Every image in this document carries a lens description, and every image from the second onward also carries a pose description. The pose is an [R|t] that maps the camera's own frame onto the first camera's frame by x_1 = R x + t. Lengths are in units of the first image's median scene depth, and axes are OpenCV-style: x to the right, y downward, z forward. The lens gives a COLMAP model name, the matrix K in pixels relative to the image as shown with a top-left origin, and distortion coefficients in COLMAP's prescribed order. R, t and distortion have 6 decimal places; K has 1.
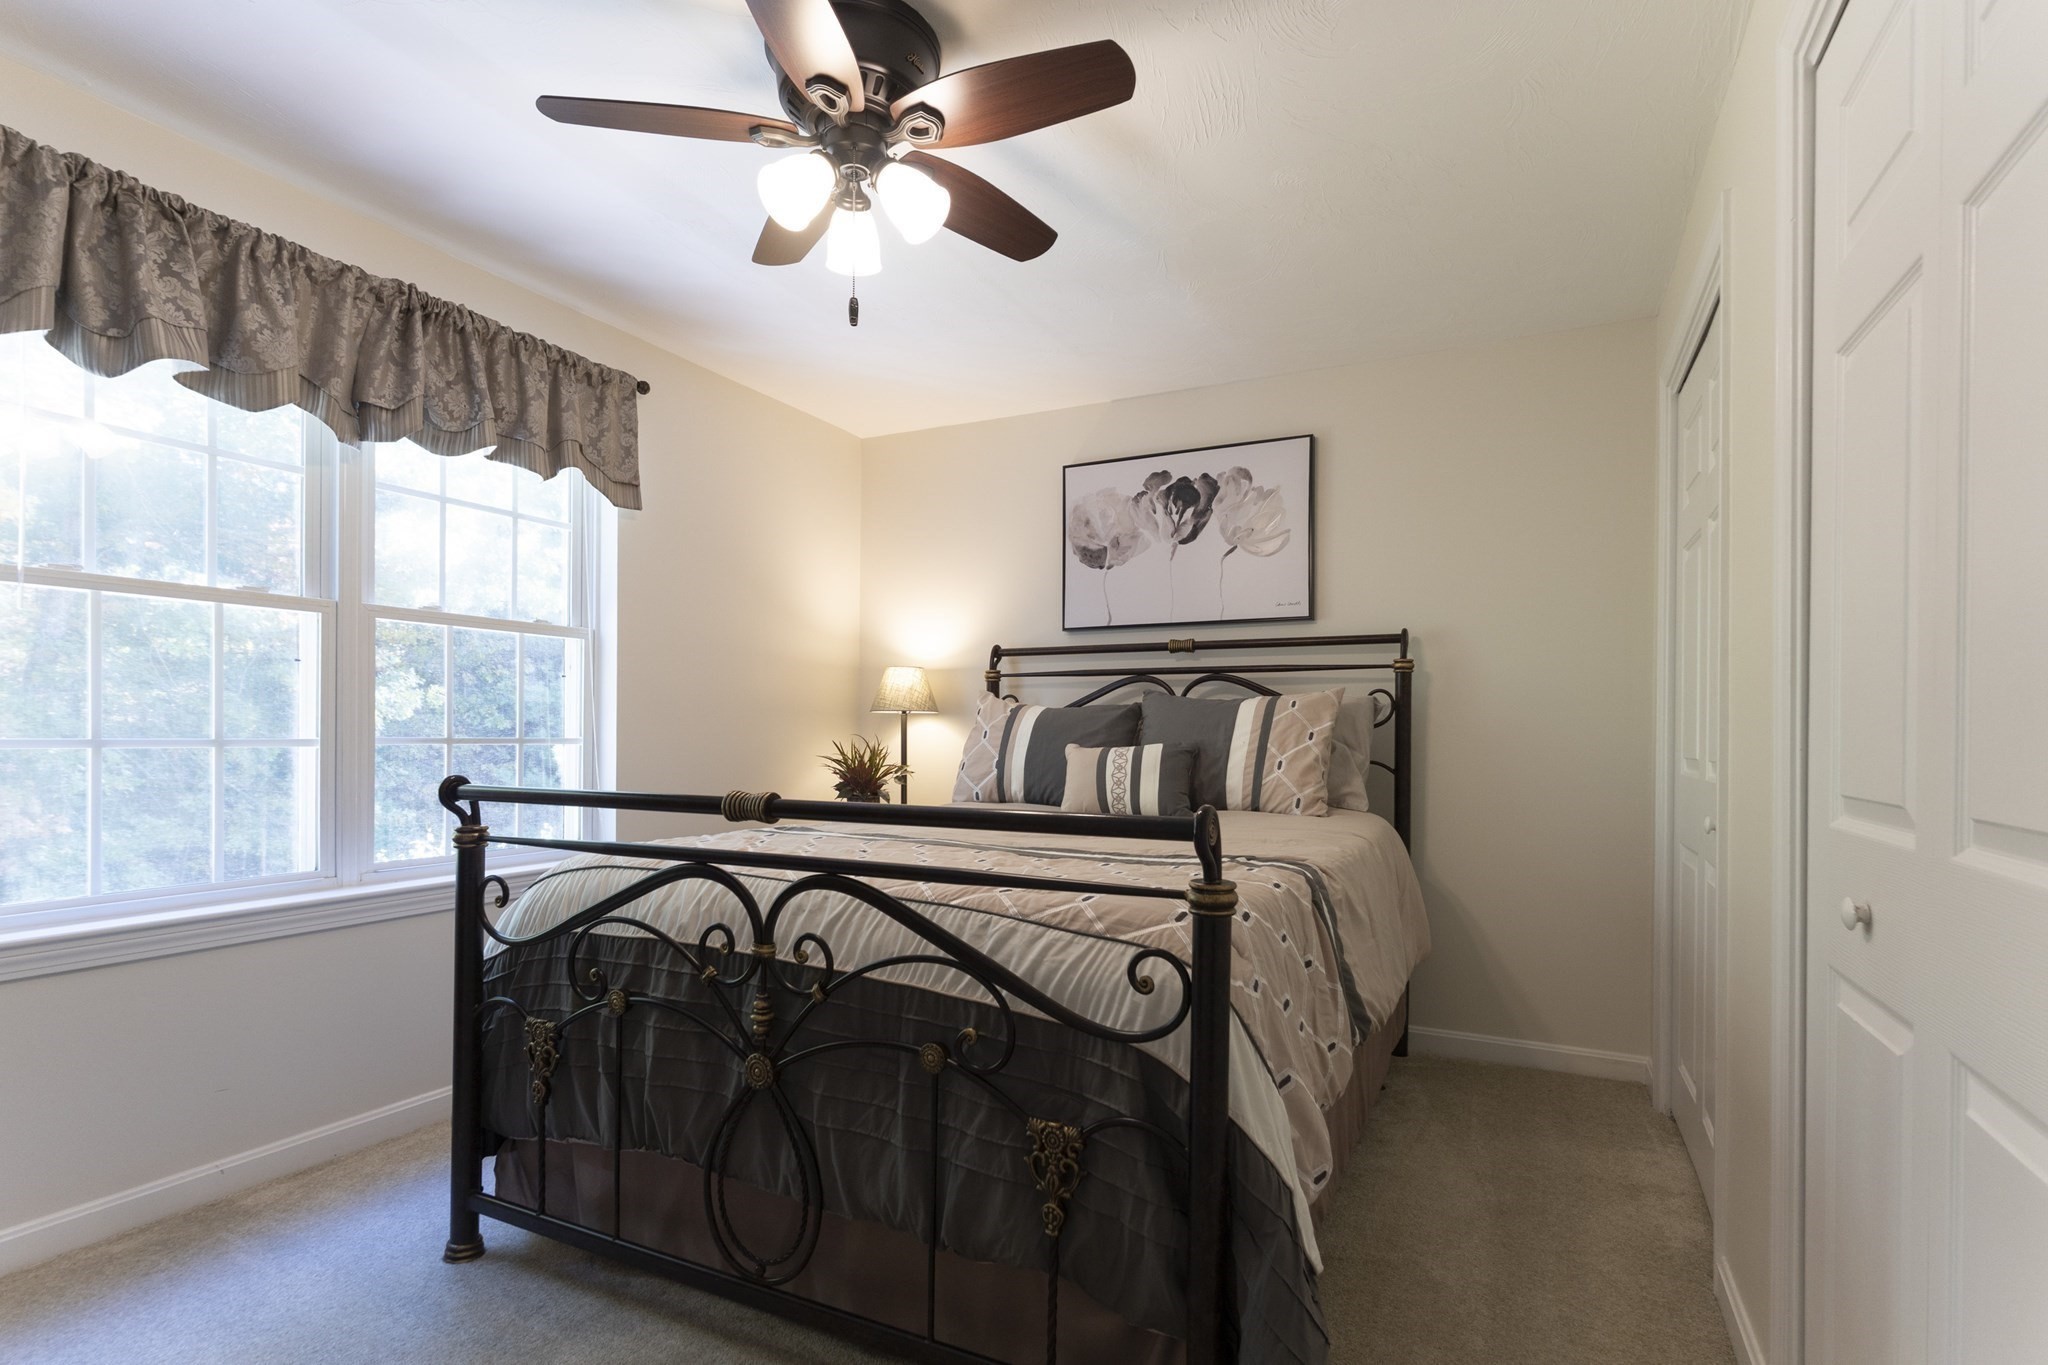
lens RADIAL K [[996.4, 0, 1035.4], [0, 996.4, 729.0], [0, 0, 1]] dist [0.000922, 0.000211]
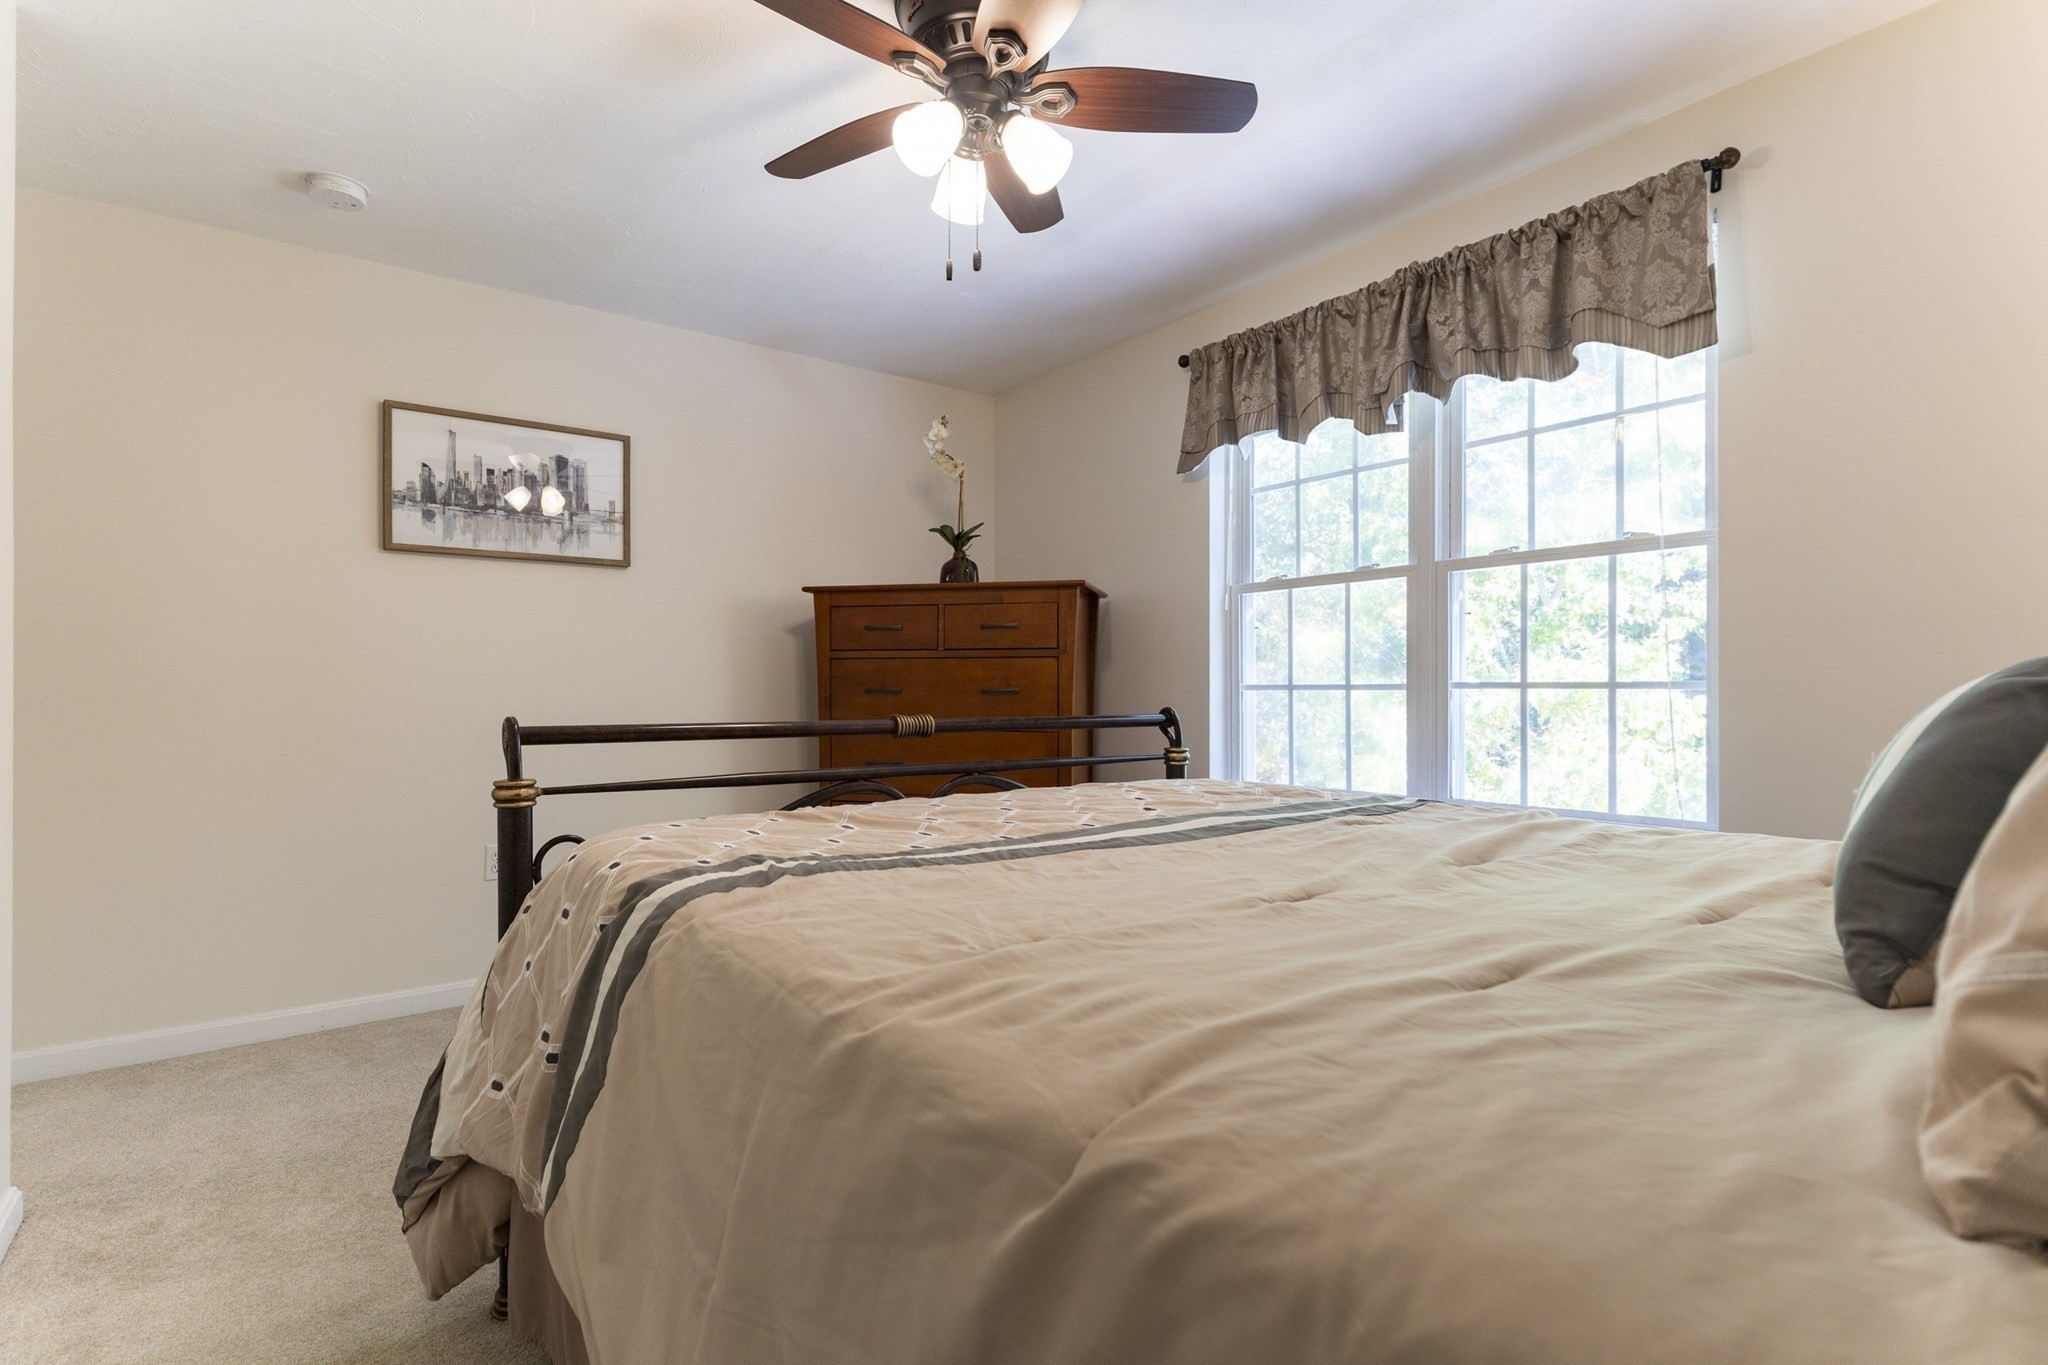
lens RADIAL K [[974.7, 0, 1030.5], [0, 974.7, 685.8], [0, 0, 1]] dist [-0.008713, -0.000025]
pose [[-0.451037, -0.009057, -0.892459, 0.437729], [-0.001778, 0.999956, -0.009250, 0.019868], [0.892504, -0.002586, -0.451033, 0.971908]]
